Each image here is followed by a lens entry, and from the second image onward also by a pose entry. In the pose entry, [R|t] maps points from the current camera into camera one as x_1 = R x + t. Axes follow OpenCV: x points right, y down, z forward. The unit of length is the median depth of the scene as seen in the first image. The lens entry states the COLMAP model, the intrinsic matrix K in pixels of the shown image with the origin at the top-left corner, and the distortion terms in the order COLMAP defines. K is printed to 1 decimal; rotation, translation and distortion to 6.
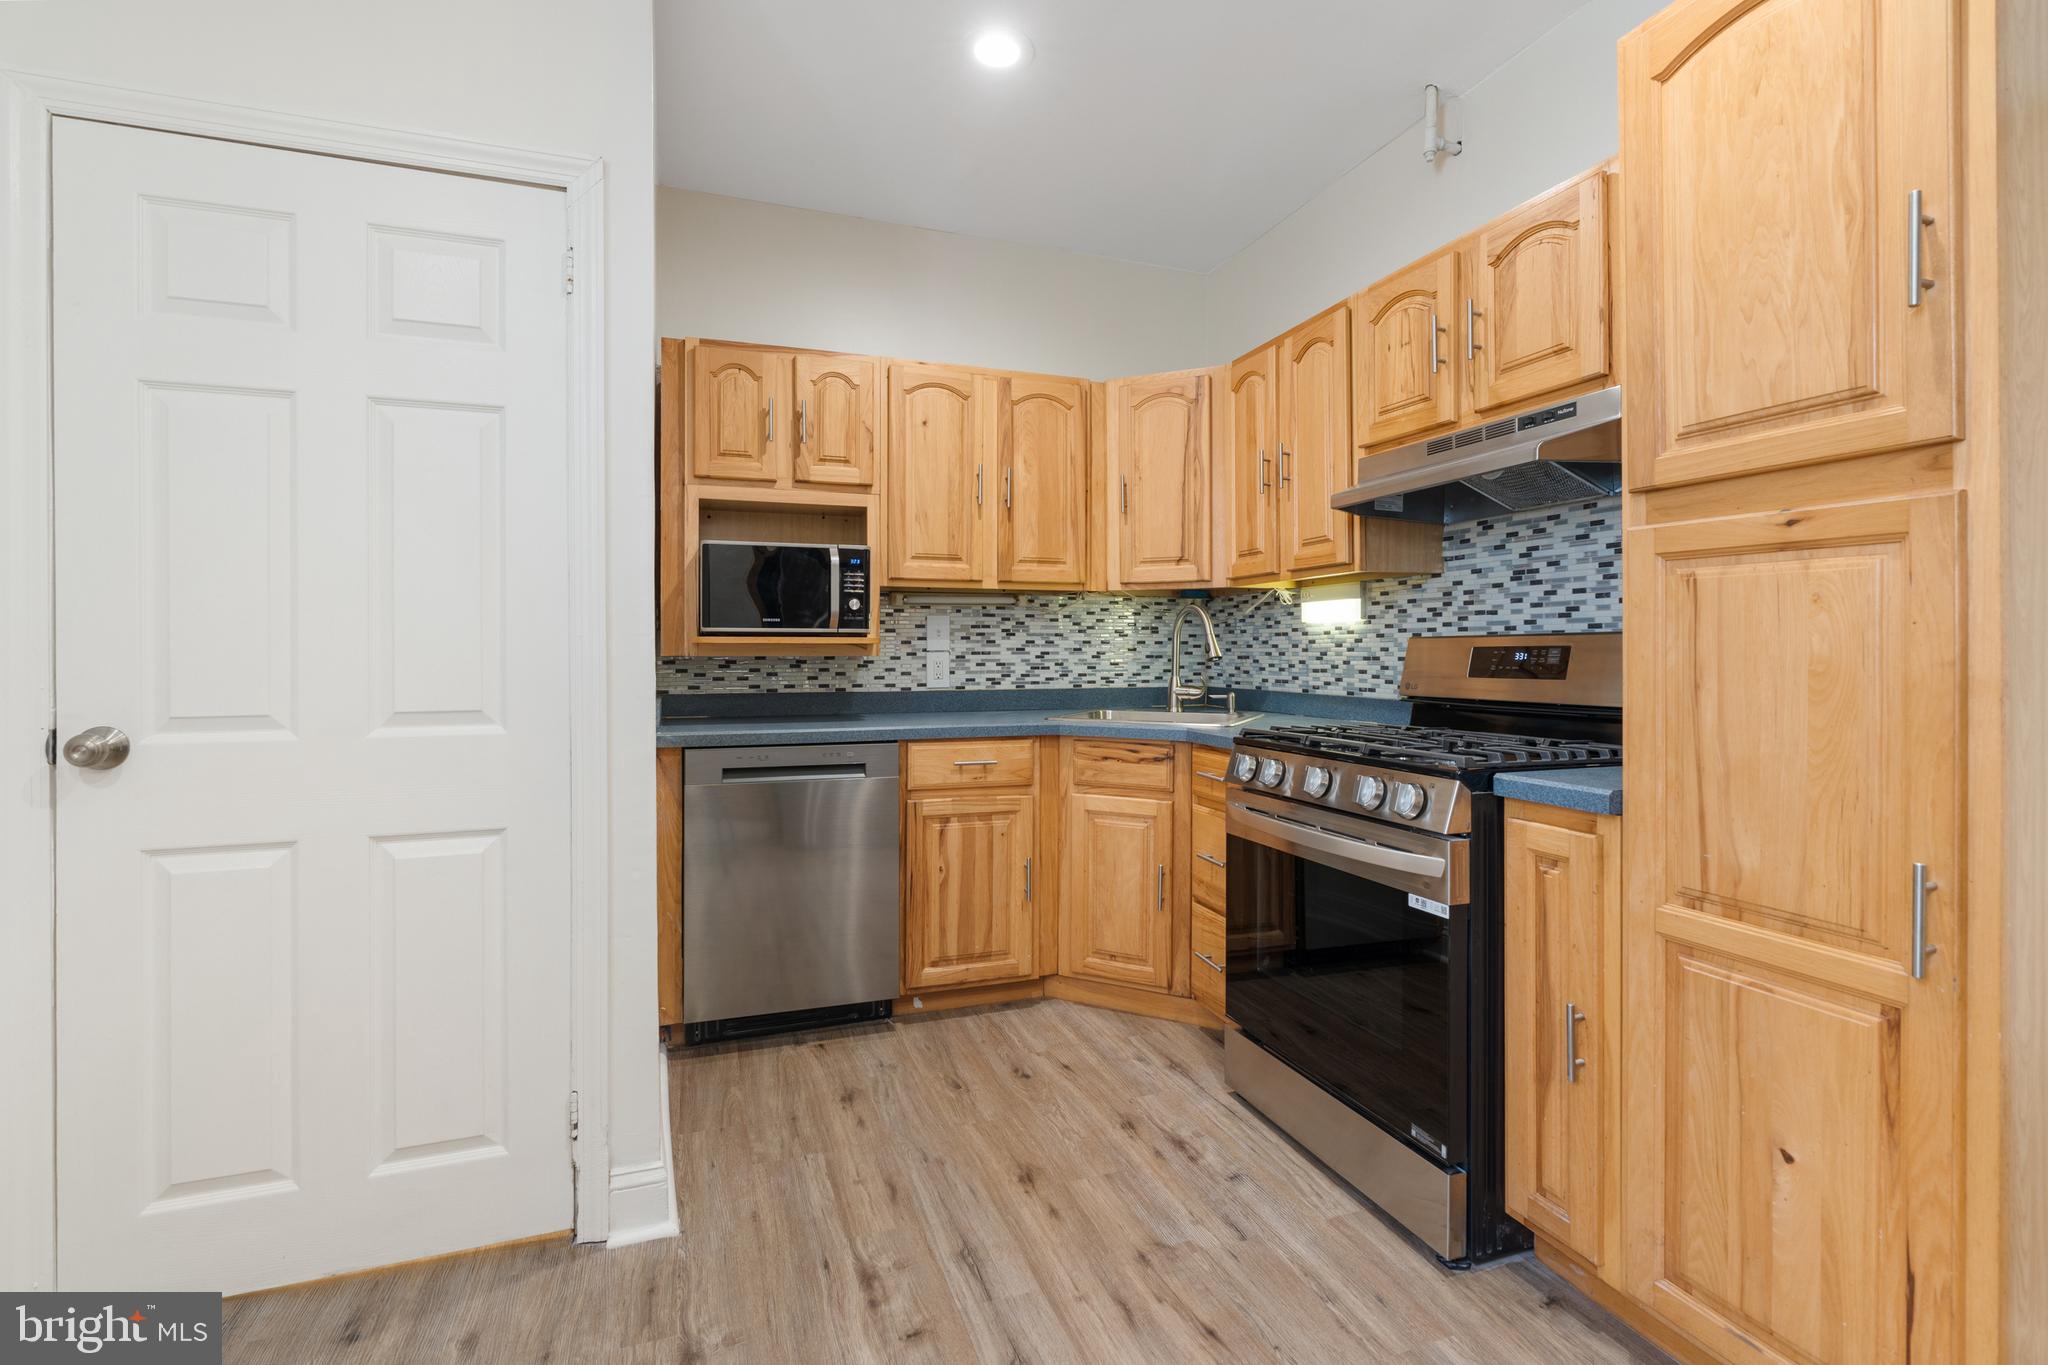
lens RADIAL K [[925.6, 0, 1018.1], [0, 925.6, 653.1], [0, 0, 1]] dist [-0.003946, 0.000914]
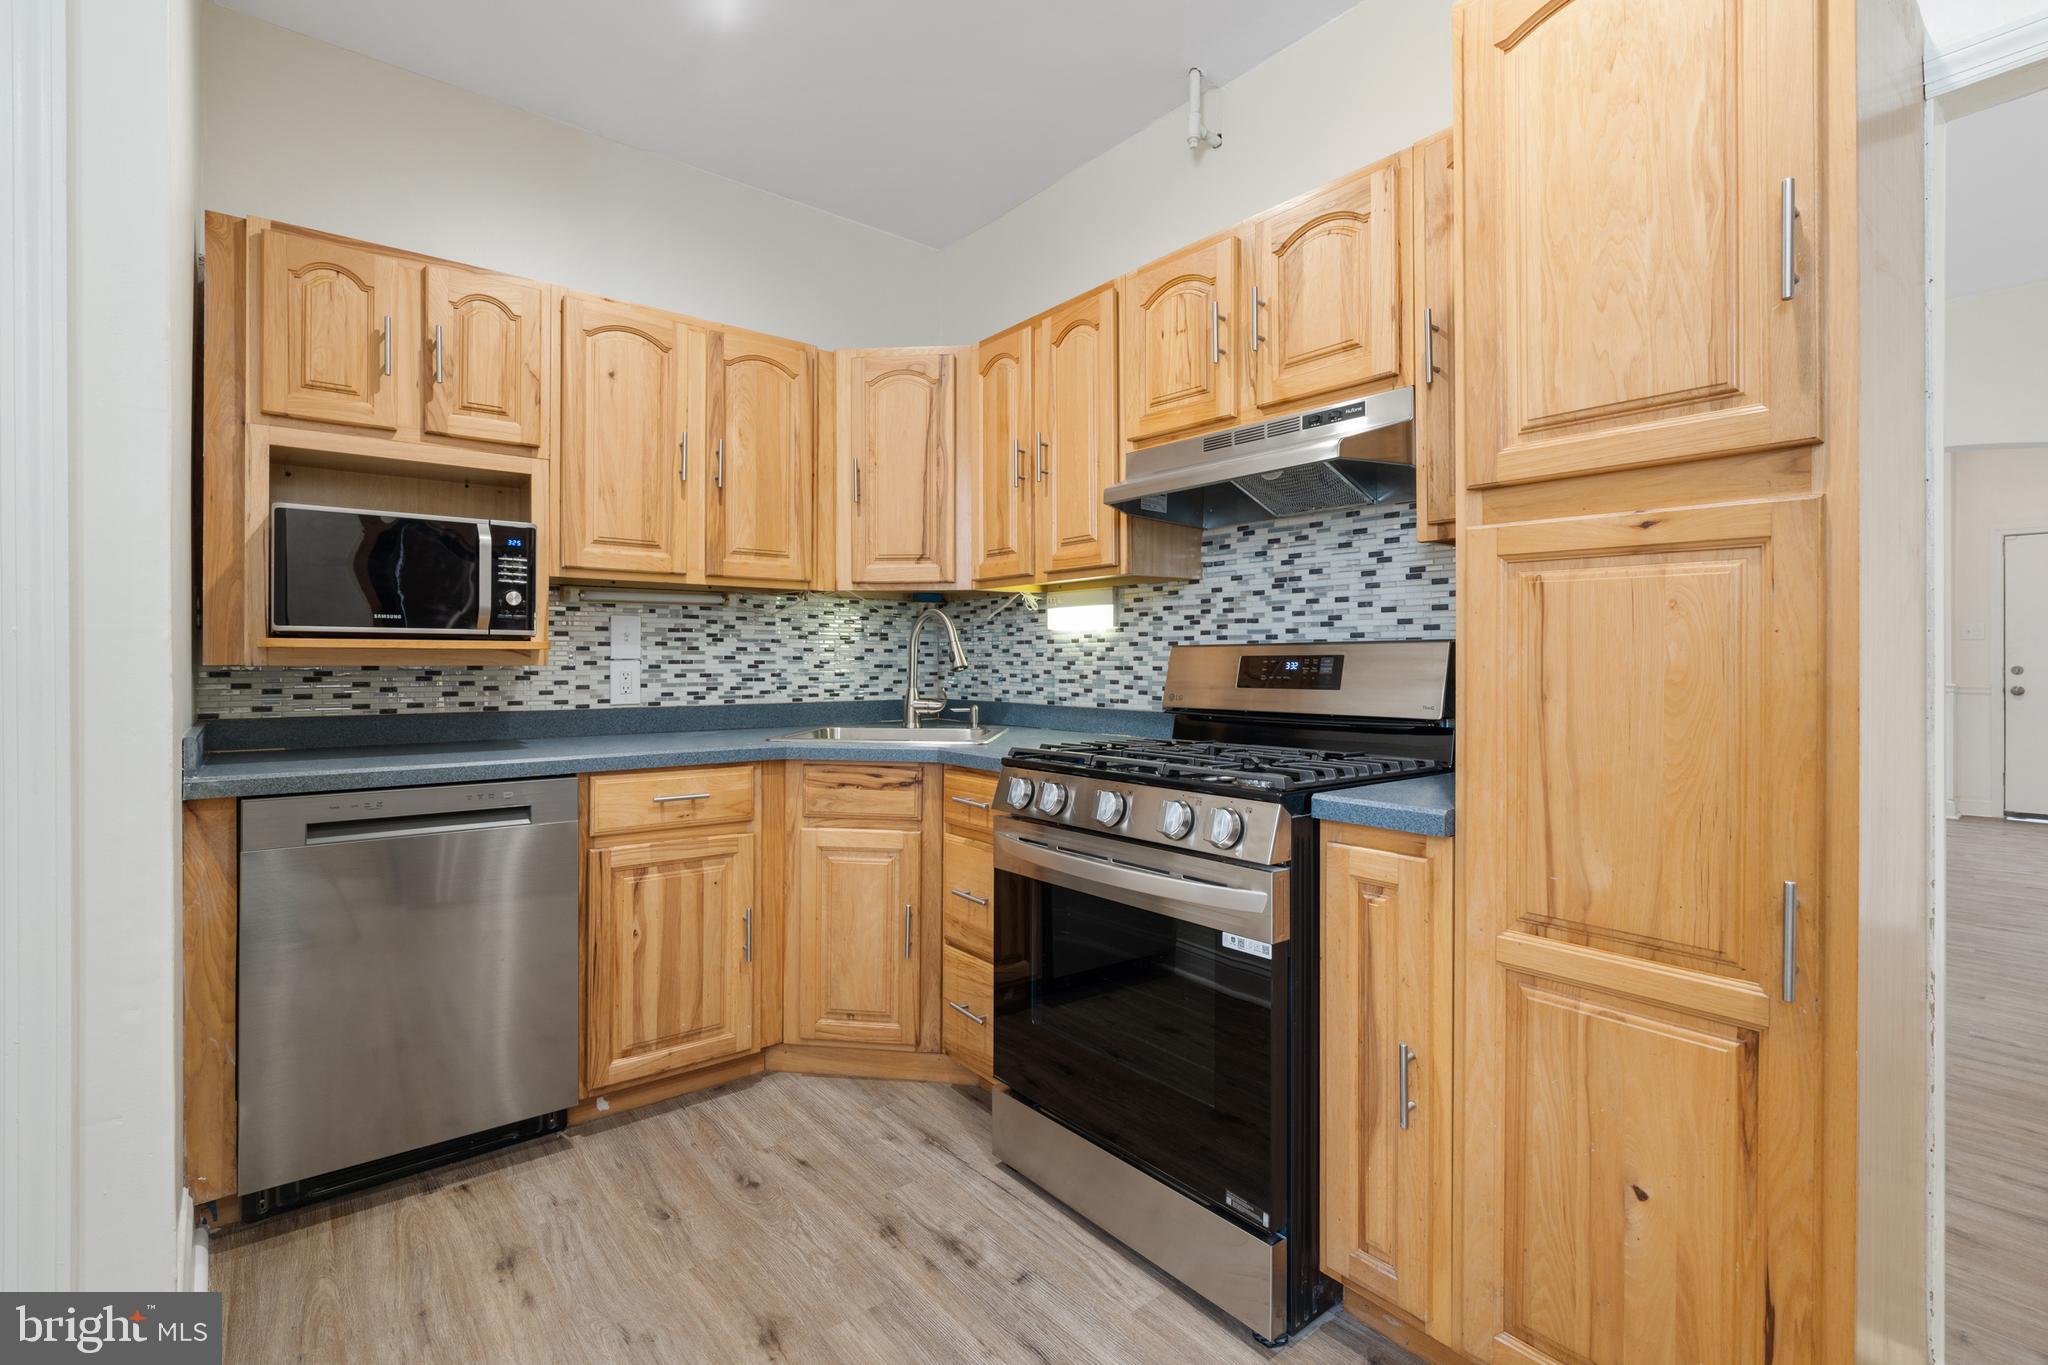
lens RADIAL K [[930.2, 0, 1020.5], [0, 930.2, 660.2], [0, 0, 1]] dist [-0.004534, 0.001414]
pose [[0.943372, 0.002028, 0.331731, -0.036846], [-0.001138, 0.999995, -0.002879, 0.000651], [-0.331736, 0.002338, 0.943369, 0.137022]]
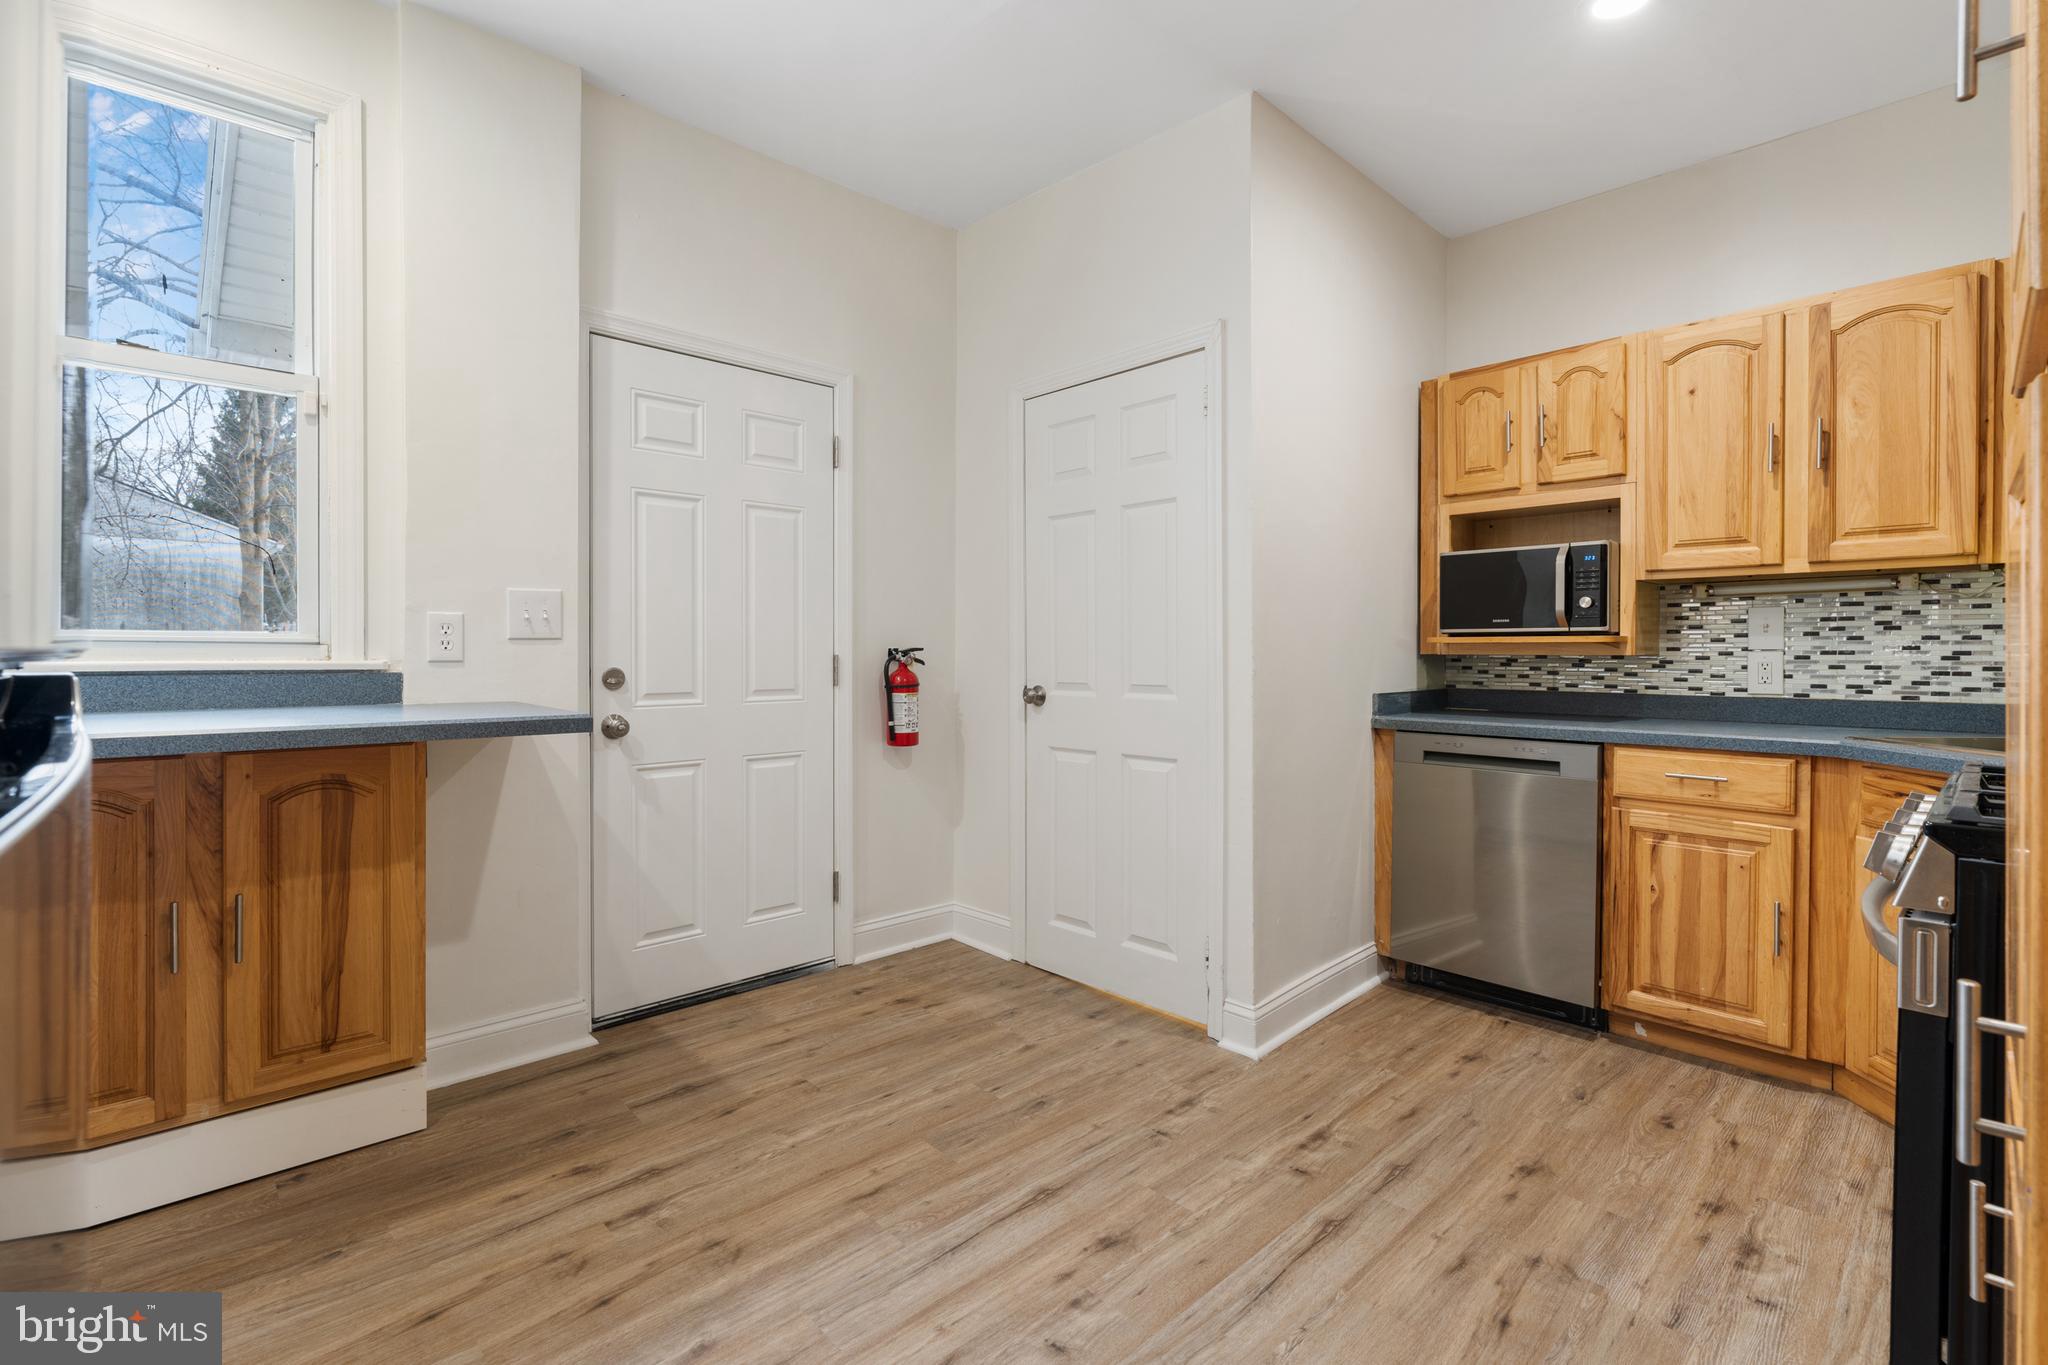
lens RADIAL K [[924.1, 0, 1013.7], [0, 924.1, 663.4], [0, 0, 1]] dist [-0.002171, 0.000602]
pose [[0.401473, 0.013090, -0.915777, 0.497595], [-0.003032, 0.999911, 0.012963, 0.001407], [0.915866, -0.002427, 0.401477, 0.056847]]
